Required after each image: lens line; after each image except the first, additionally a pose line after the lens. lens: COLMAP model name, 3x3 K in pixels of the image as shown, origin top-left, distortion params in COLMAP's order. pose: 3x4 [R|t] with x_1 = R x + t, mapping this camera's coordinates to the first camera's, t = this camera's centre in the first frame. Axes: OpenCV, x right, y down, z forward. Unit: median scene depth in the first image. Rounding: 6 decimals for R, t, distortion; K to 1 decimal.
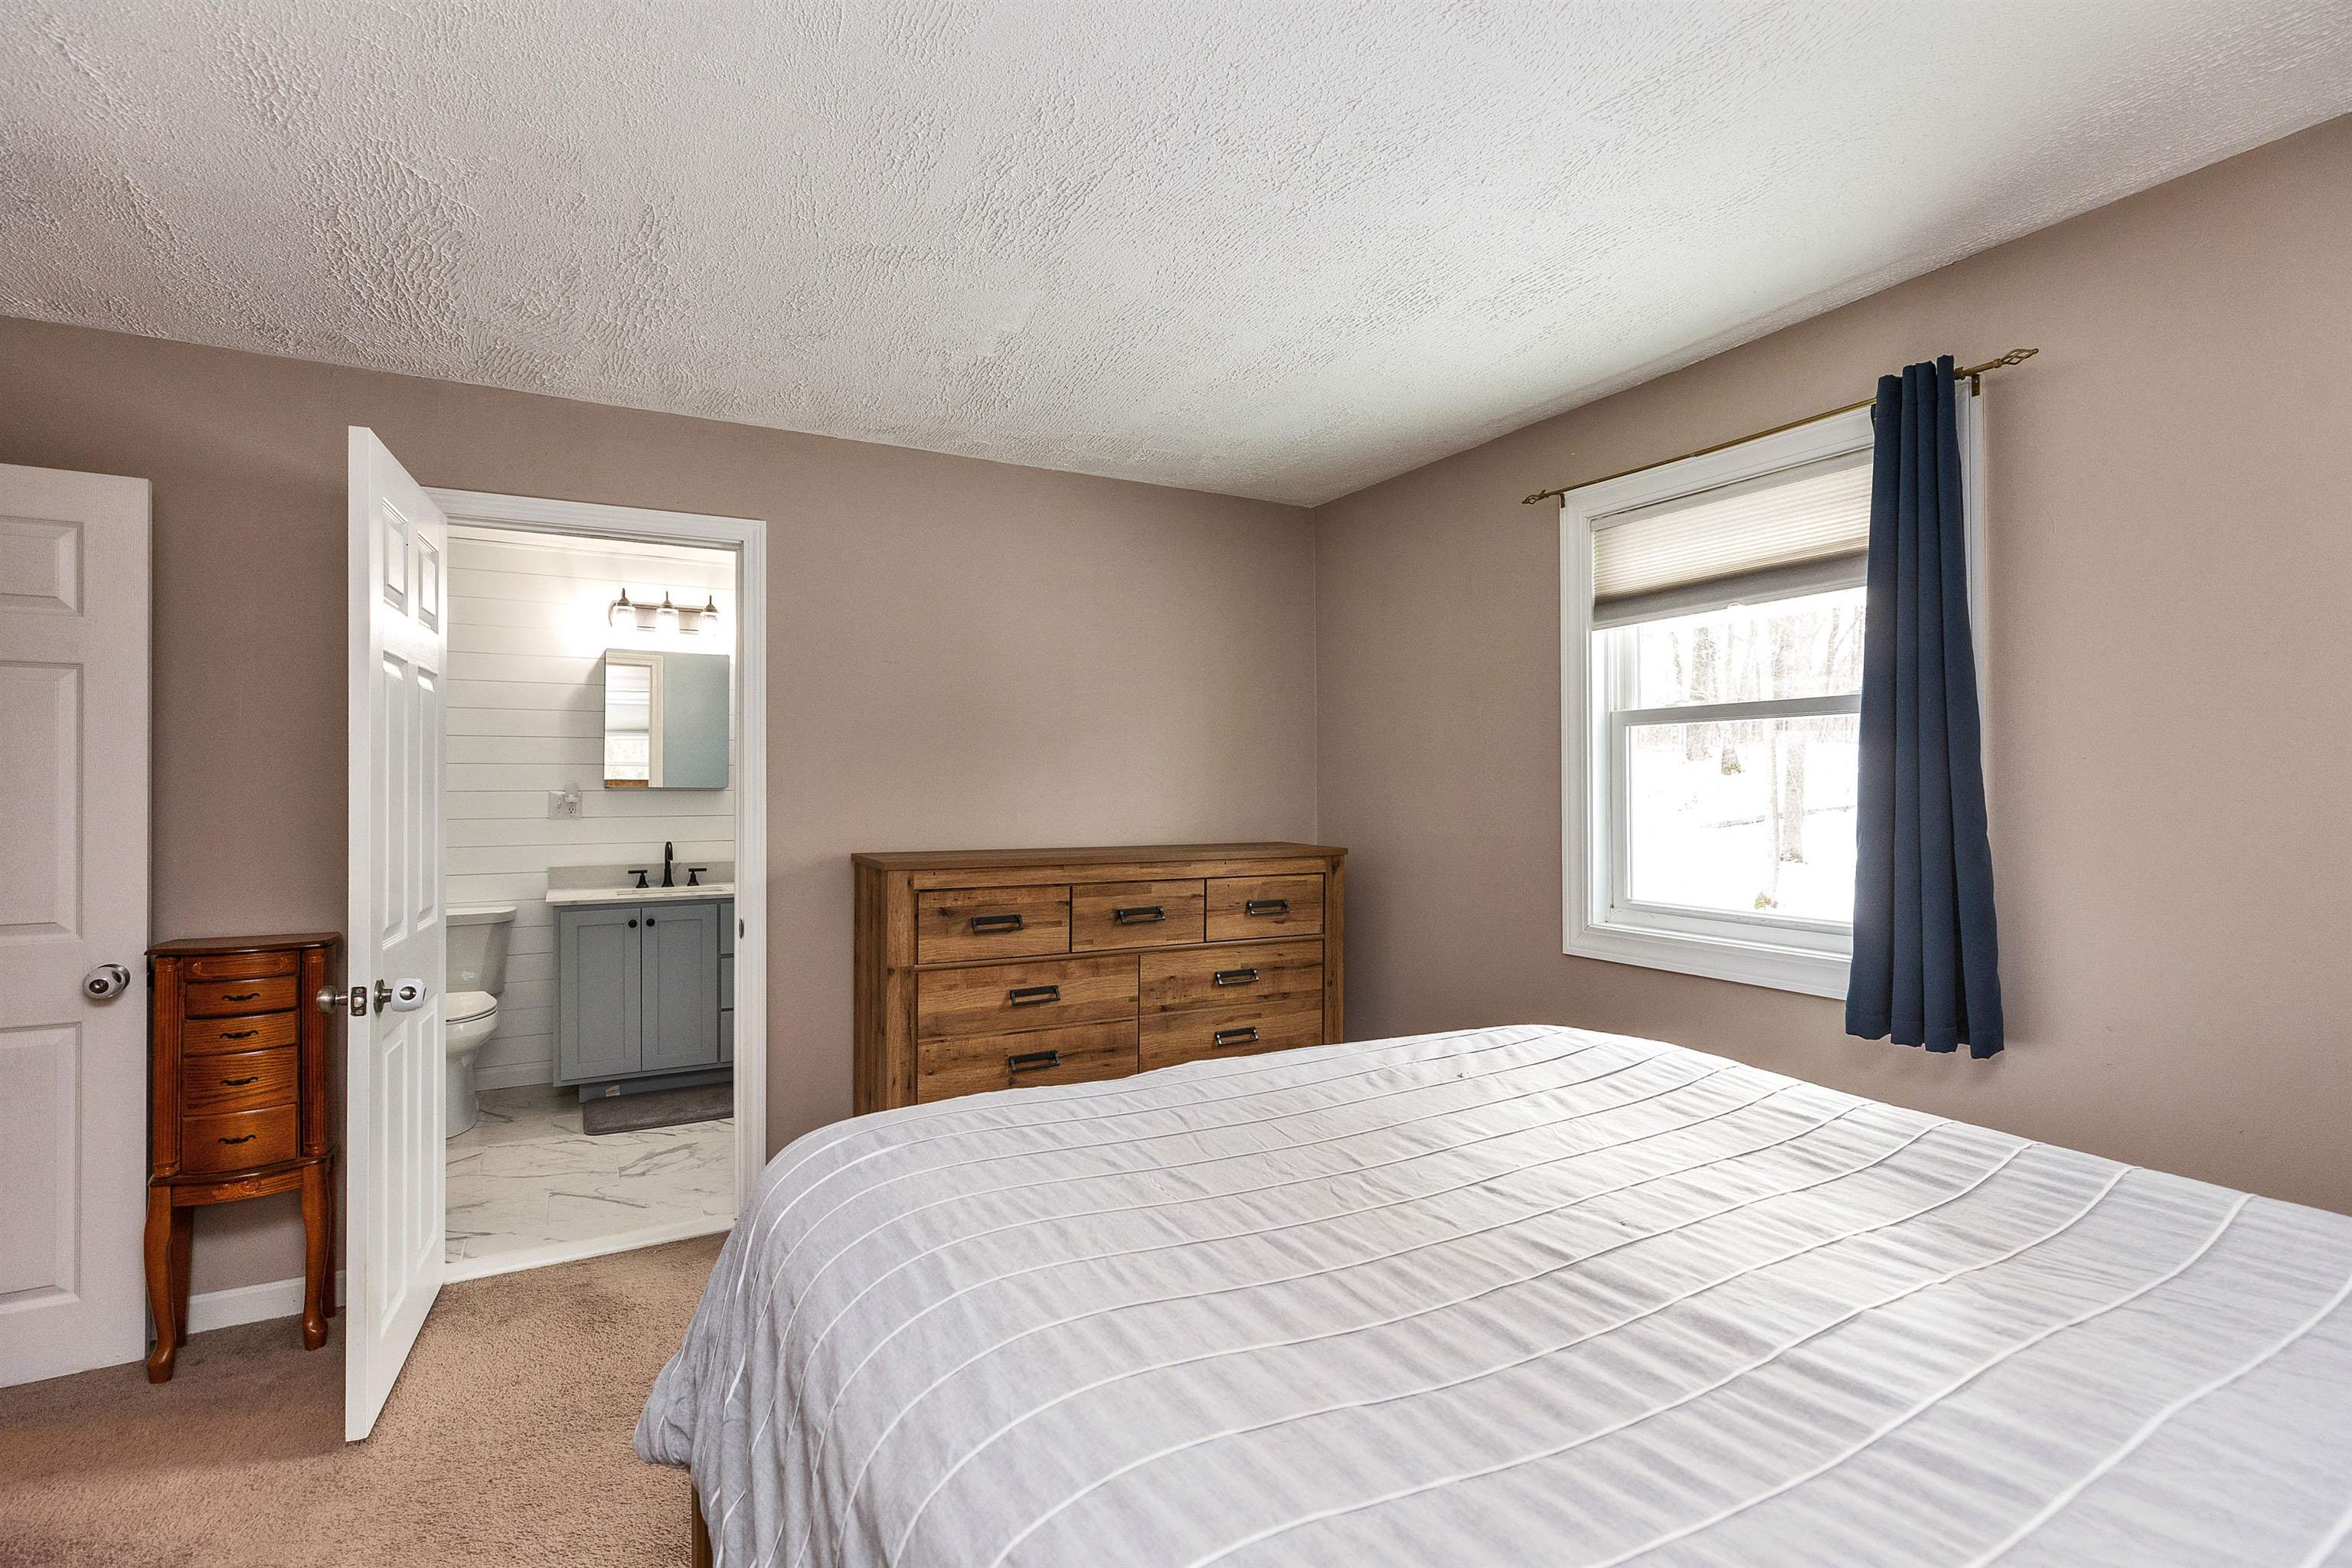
lens RADIAL K [[1066.0, 0, 1171.5], [0, 1066.0, 777.8], [0, 0, 1]] dist [0.005677, 0.000664]
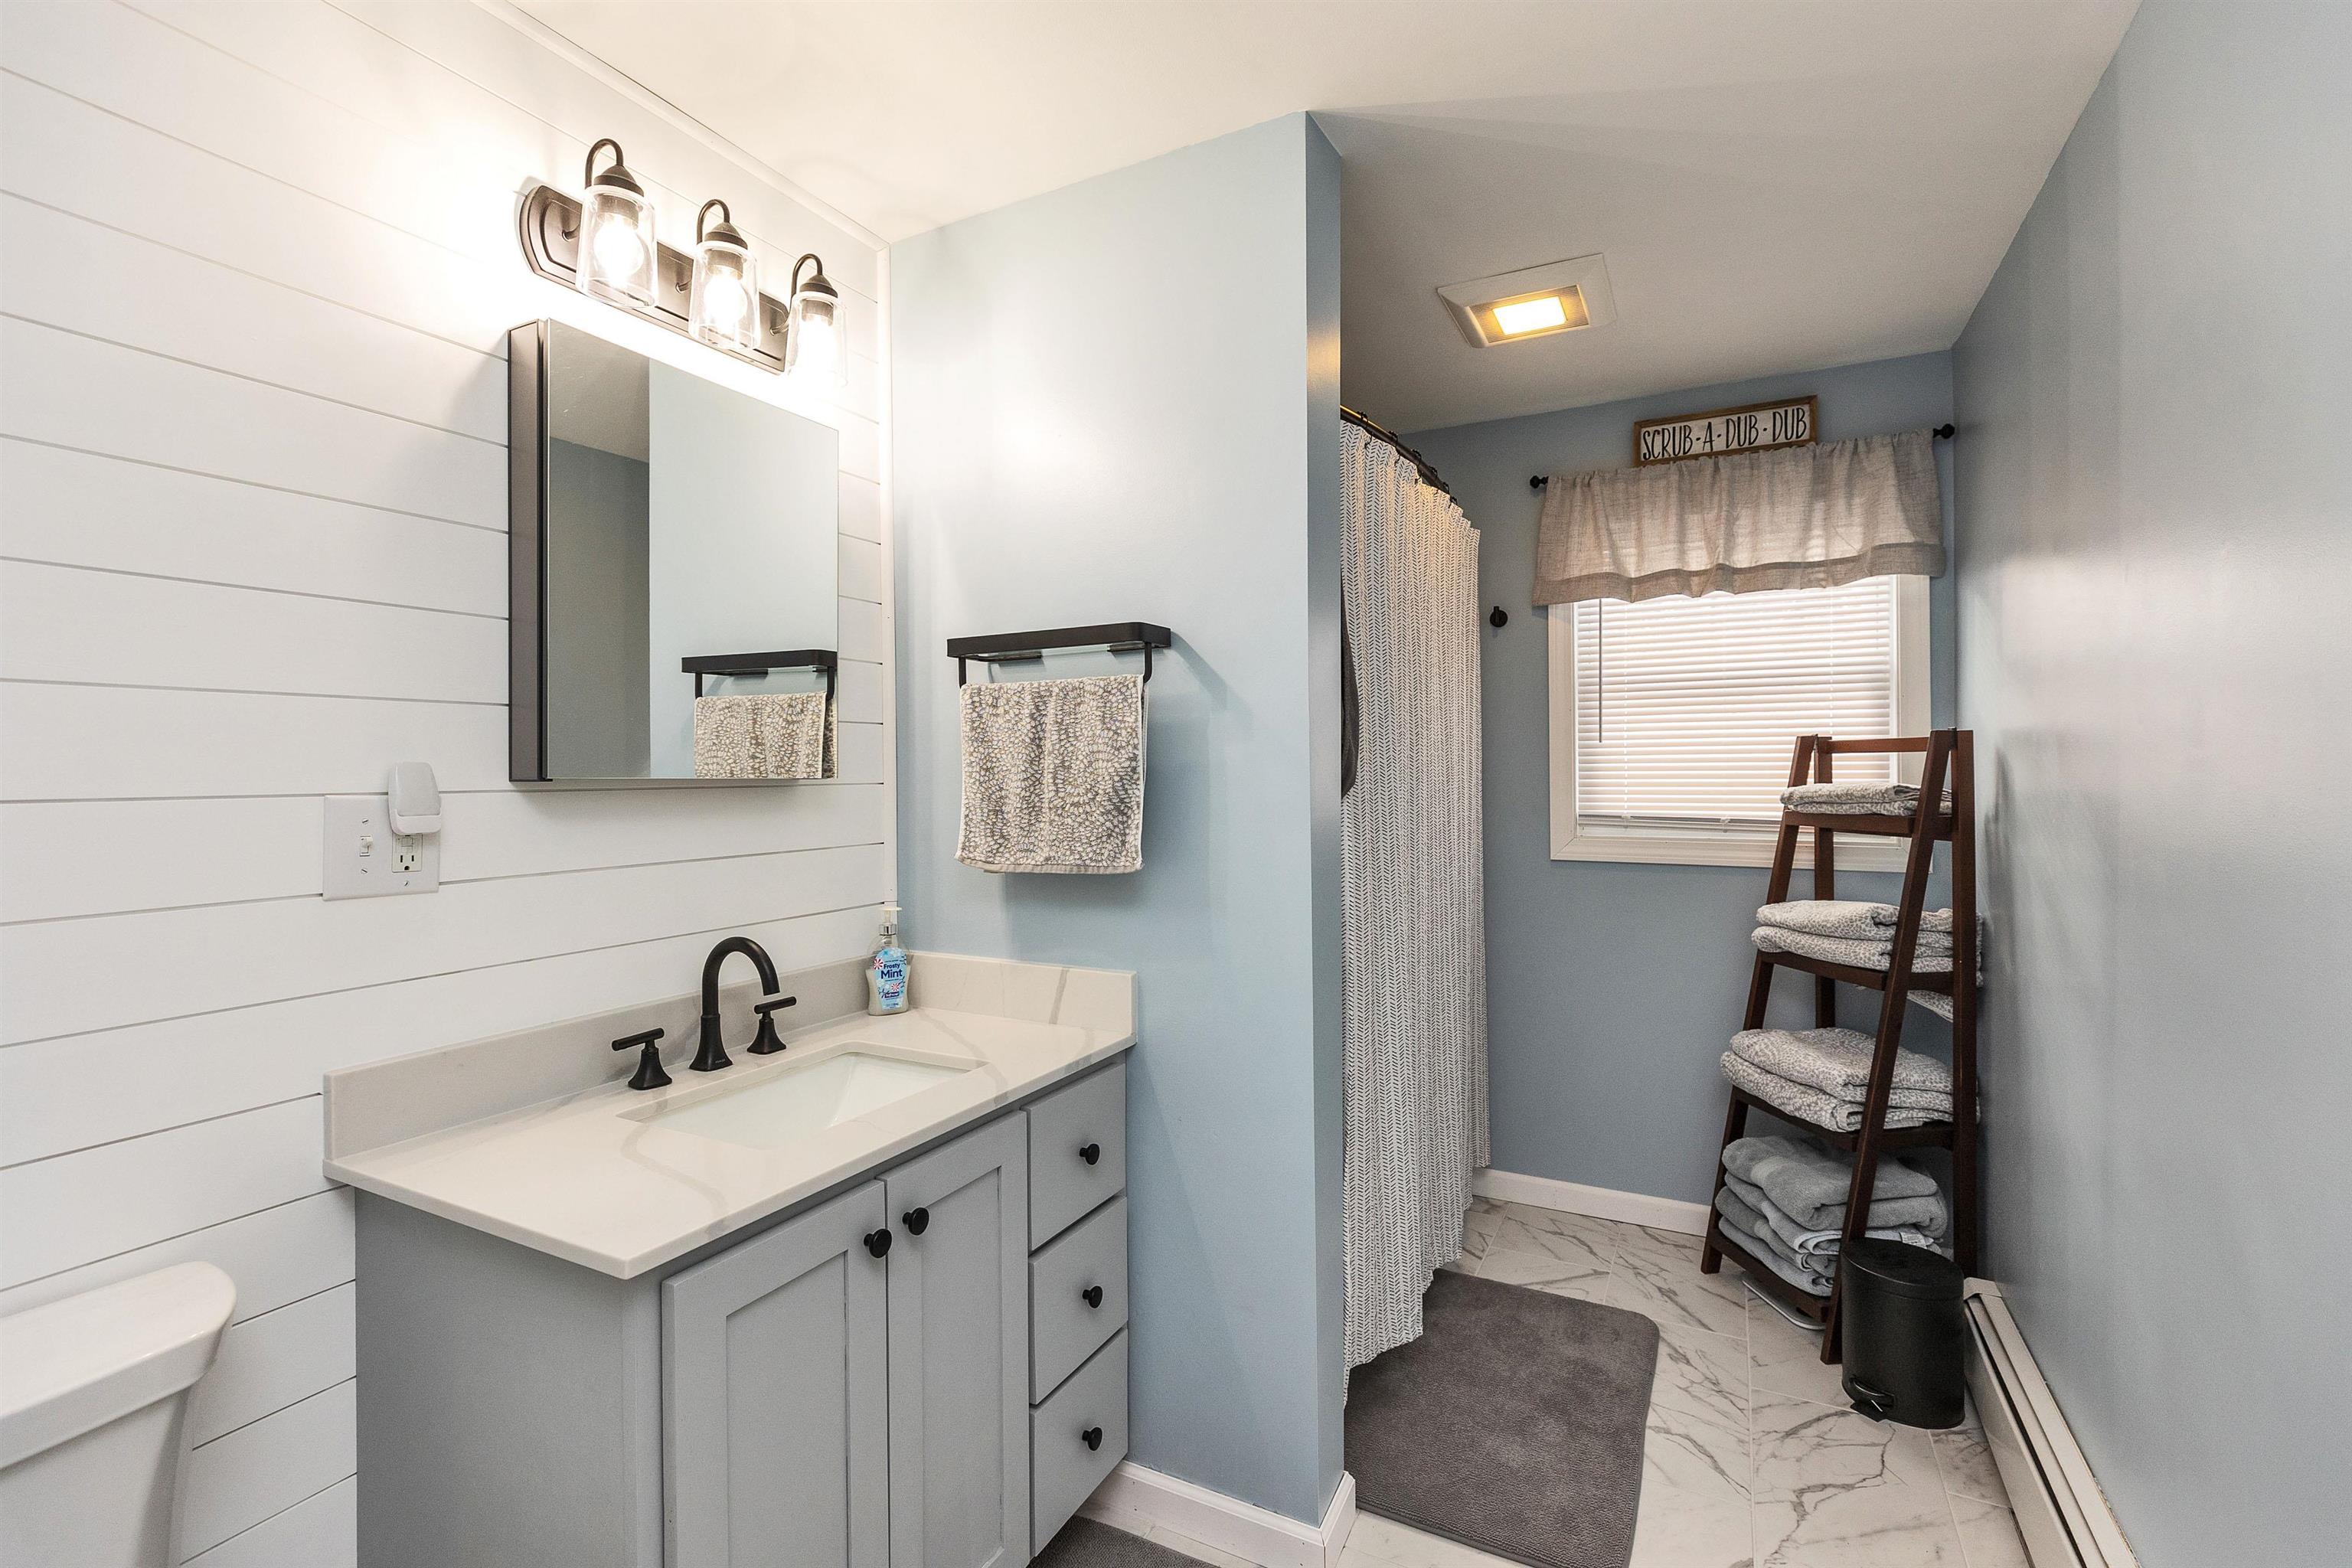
lens RADIAL K [[1066.0, 0, 1162.9], [0, 1066.0, 775.7], [0, 0, 1]] dist [0.005677, 0.000664]
pose [[0.852828, -0.005789, 0.522160, -0.532040], [0.001536, 0.999962, 0.008578, 0.005567], [-0.522190, -0.006513, 0.852804, 0.642062]]
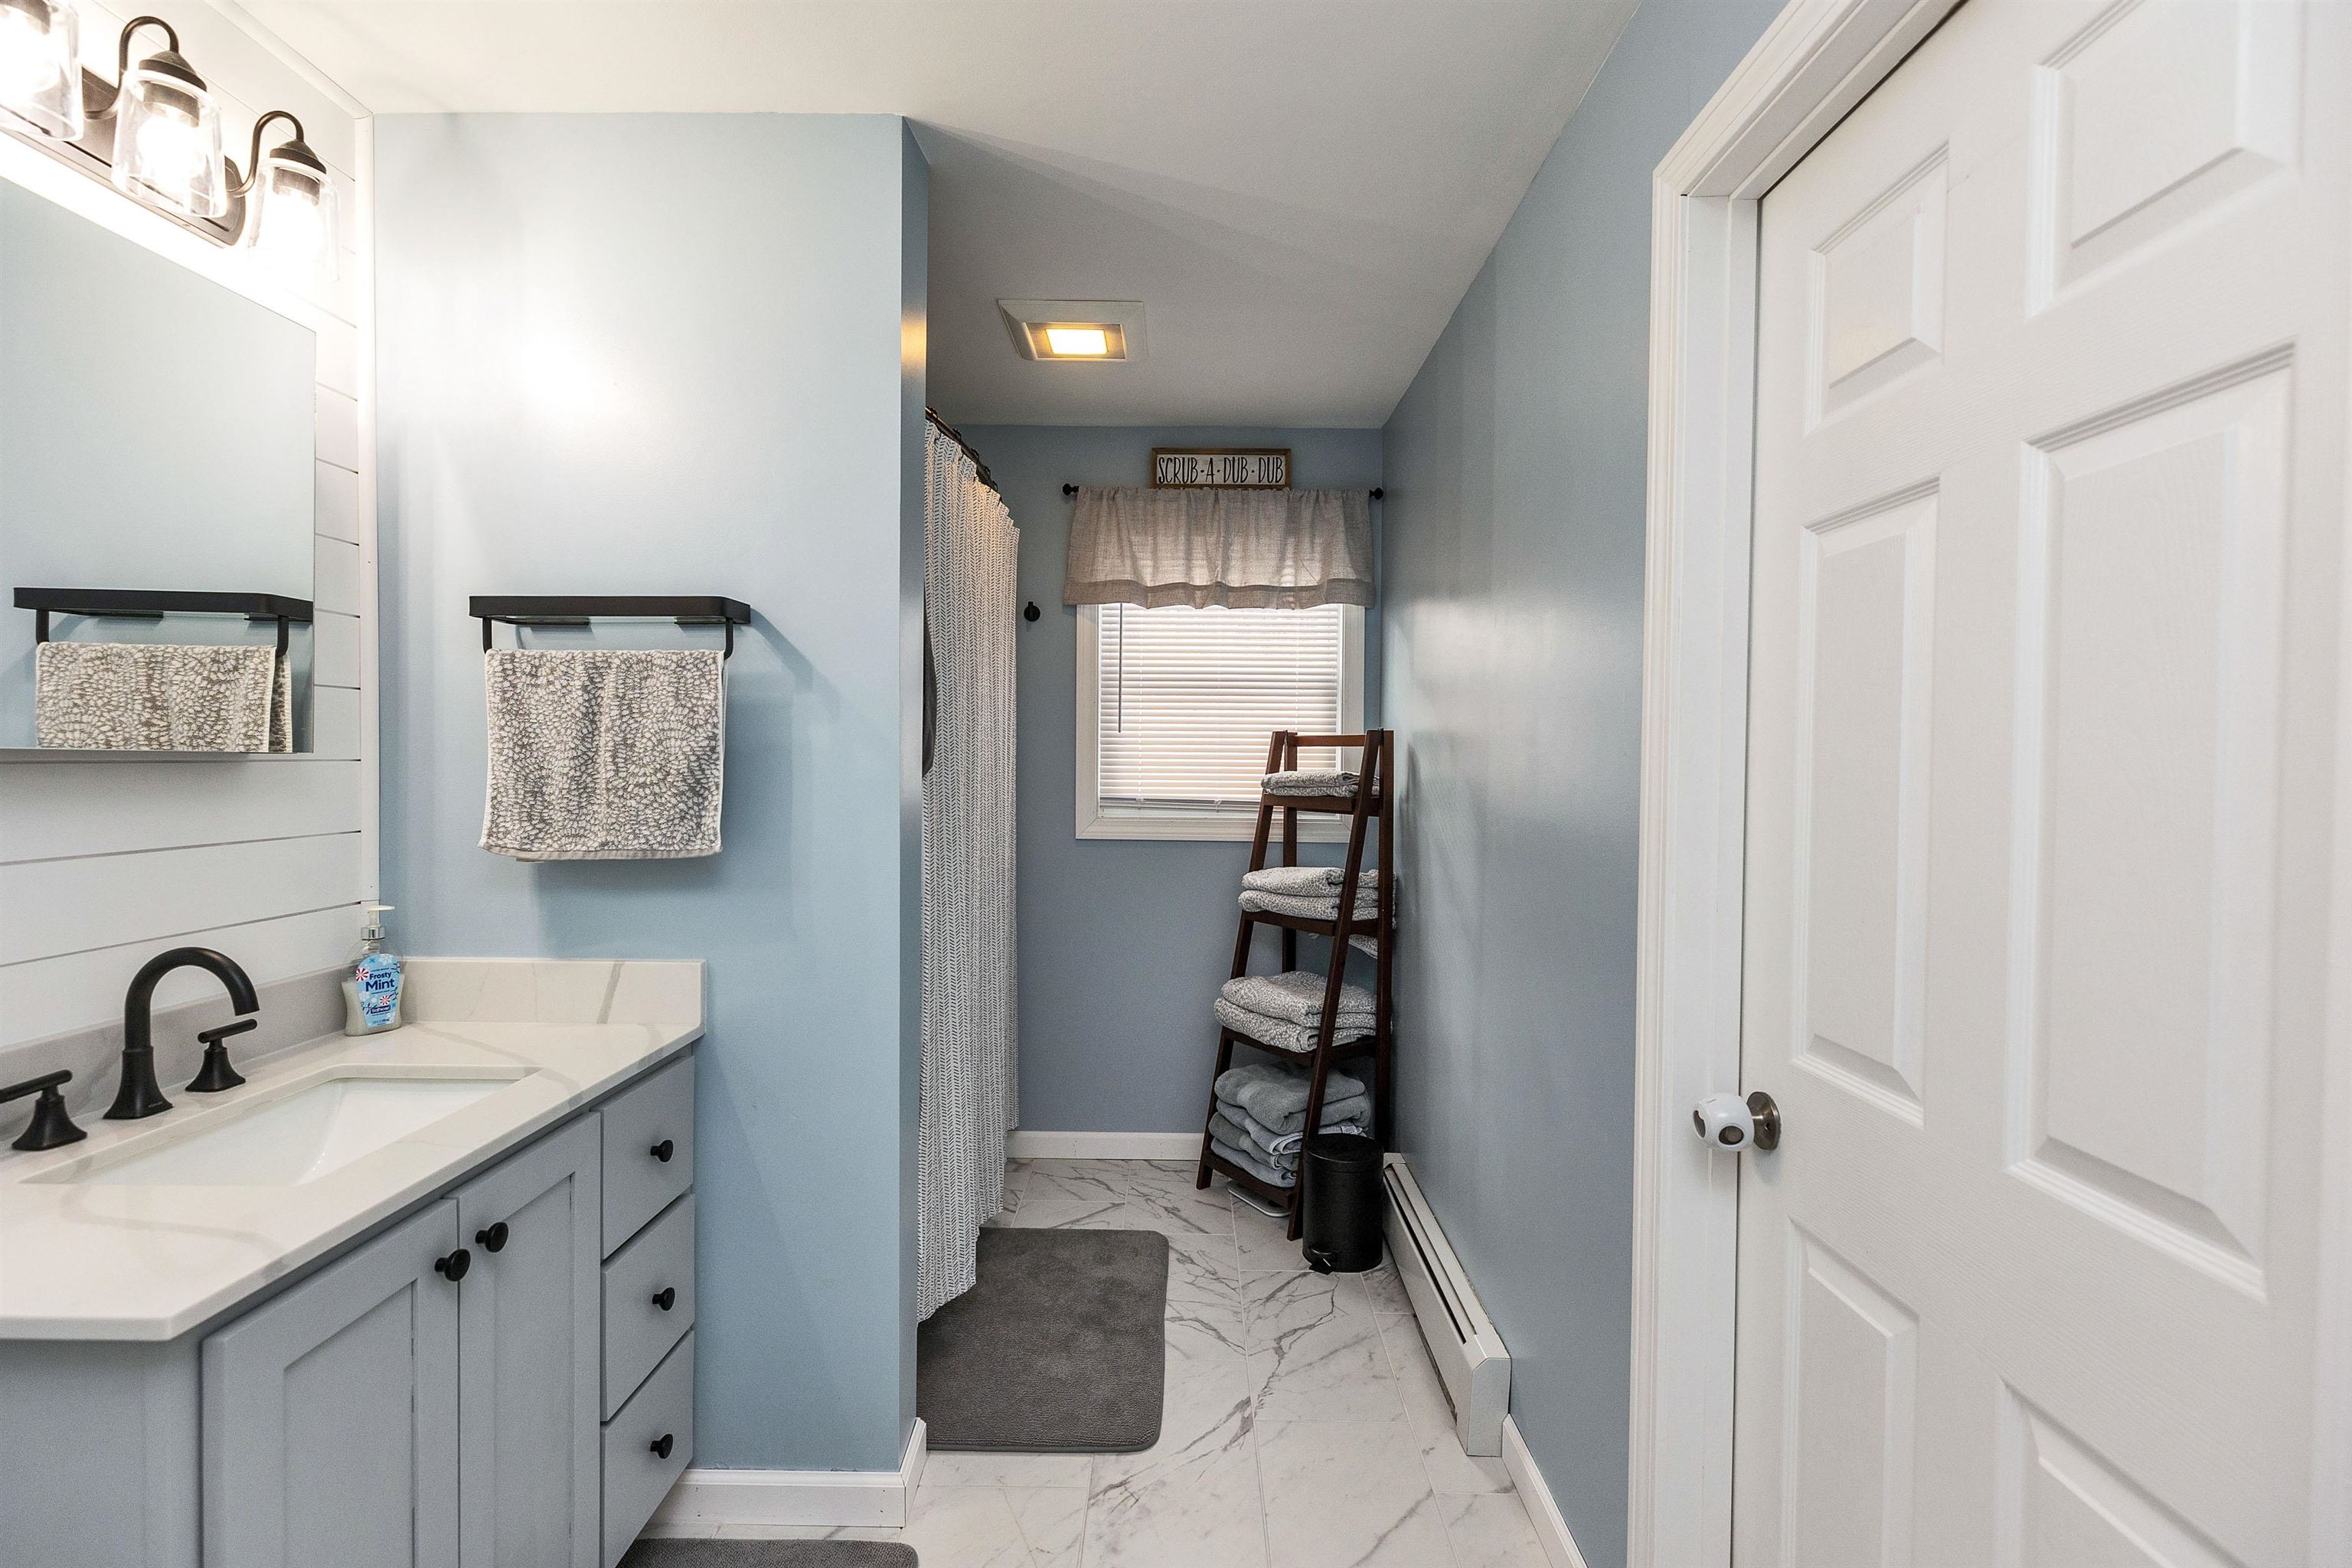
lens RADIAL K [[1066.0, 0, 1187.8], [0, 1066.0, 777.4], [0, 0, 1]] dist [0.005677, 0.000664]
pose [[0.522011, -0.009547, 0.852885, -0.572086], [-0.015499, 0.999666, 0.020676, 0.006273], [-0.852798, -0.024012, 0.521688, 0.640519]]
